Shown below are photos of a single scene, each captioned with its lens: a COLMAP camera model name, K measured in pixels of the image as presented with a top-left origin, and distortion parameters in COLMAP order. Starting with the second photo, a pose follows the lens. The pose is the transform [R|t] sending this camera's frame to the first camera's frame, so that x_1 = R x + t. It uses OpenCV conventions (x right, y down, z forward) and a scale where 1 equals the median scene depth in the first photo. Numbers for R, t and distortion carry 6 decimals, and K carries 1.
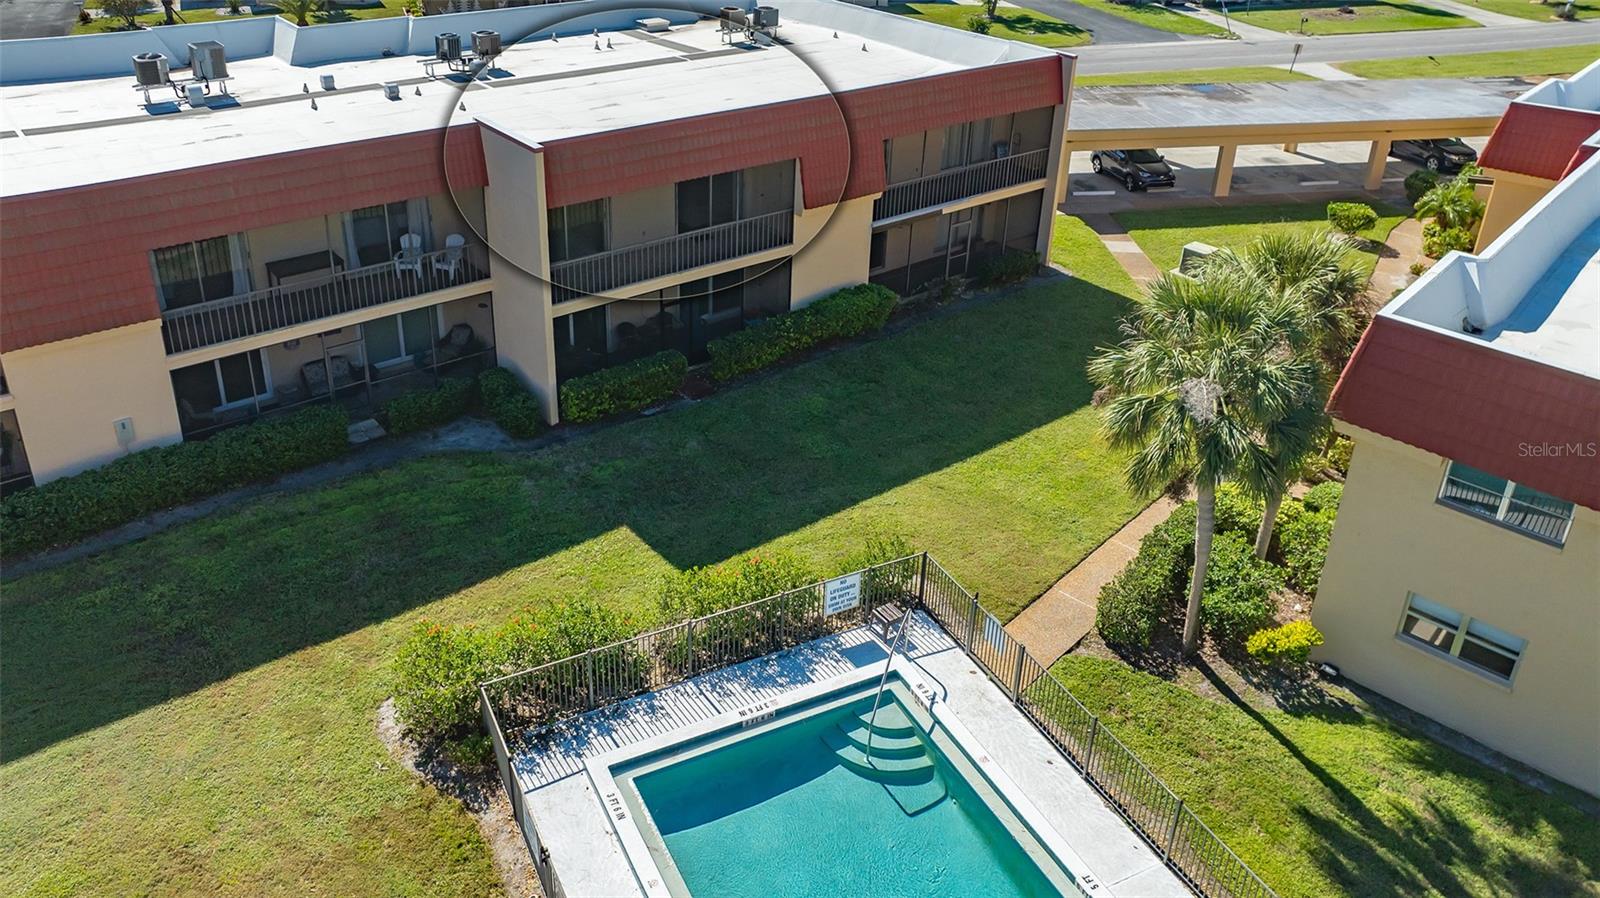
lens RADIAL K [[1127.5, 0, 800.0], [0, 1127.5, 449.0], [0, 0, 1]] dist [-0.005703, -0.003181]
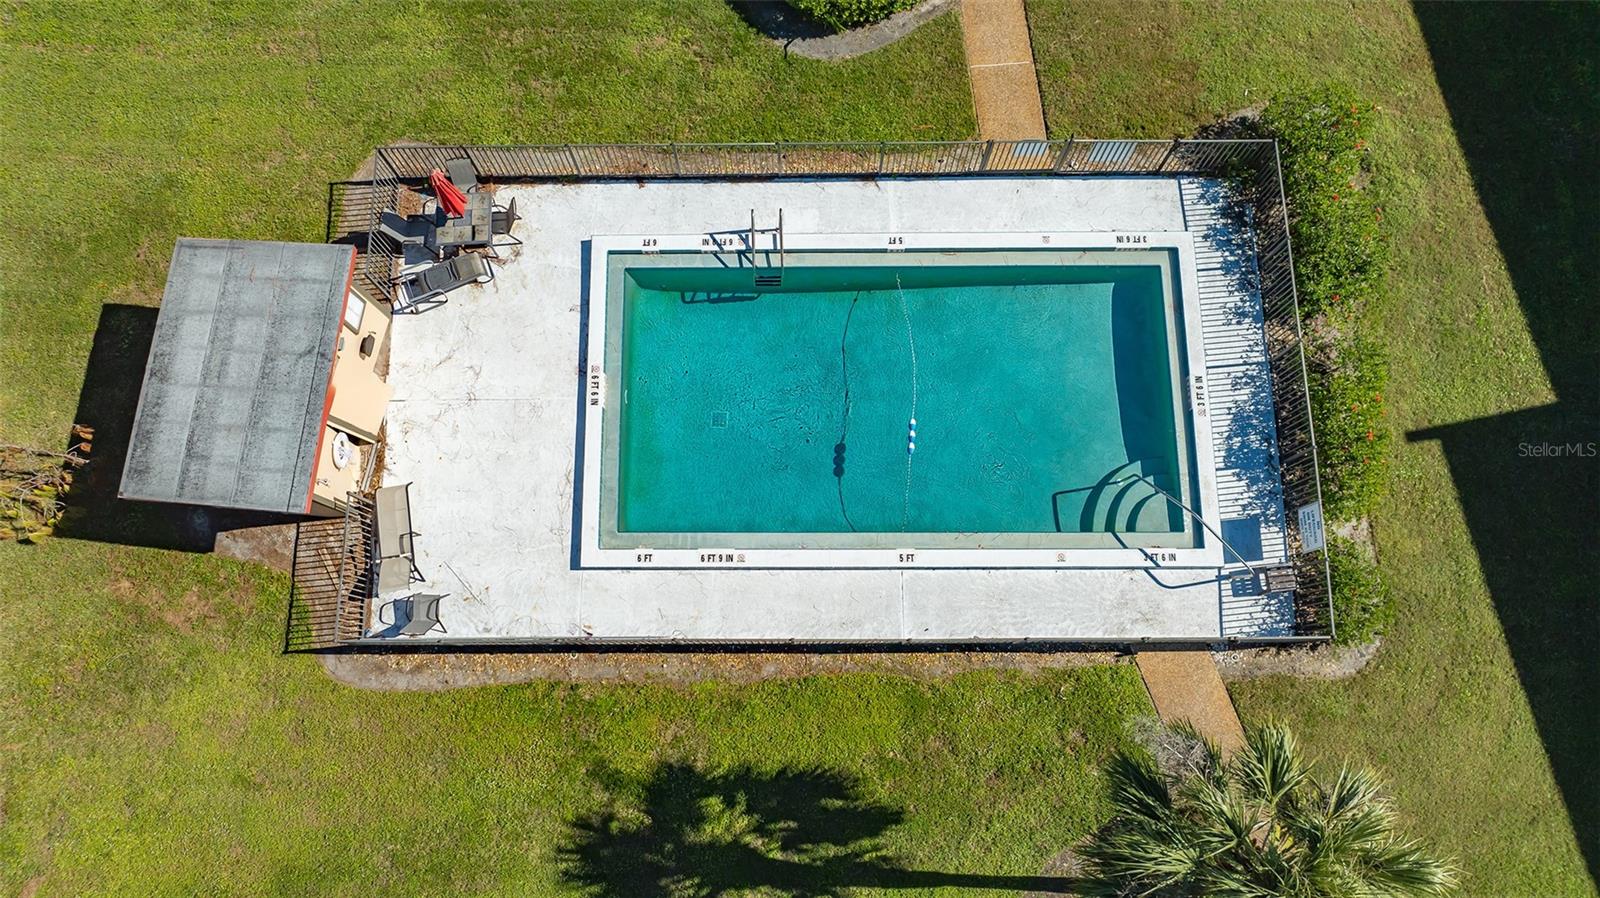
lens RADIAL K [[1127.5, 0, 800.0], [0, 1127.5, 449.0], [0, 0, 1]] dist [-0.005703, -0.003181]
pose [[-0.461848, 0.859542, -0.218824, 0.398340], [-0.464739, -0.024380, 0.885112, -0.513502], [0.755456, 0.510483, 0.410722, 0.313855]]
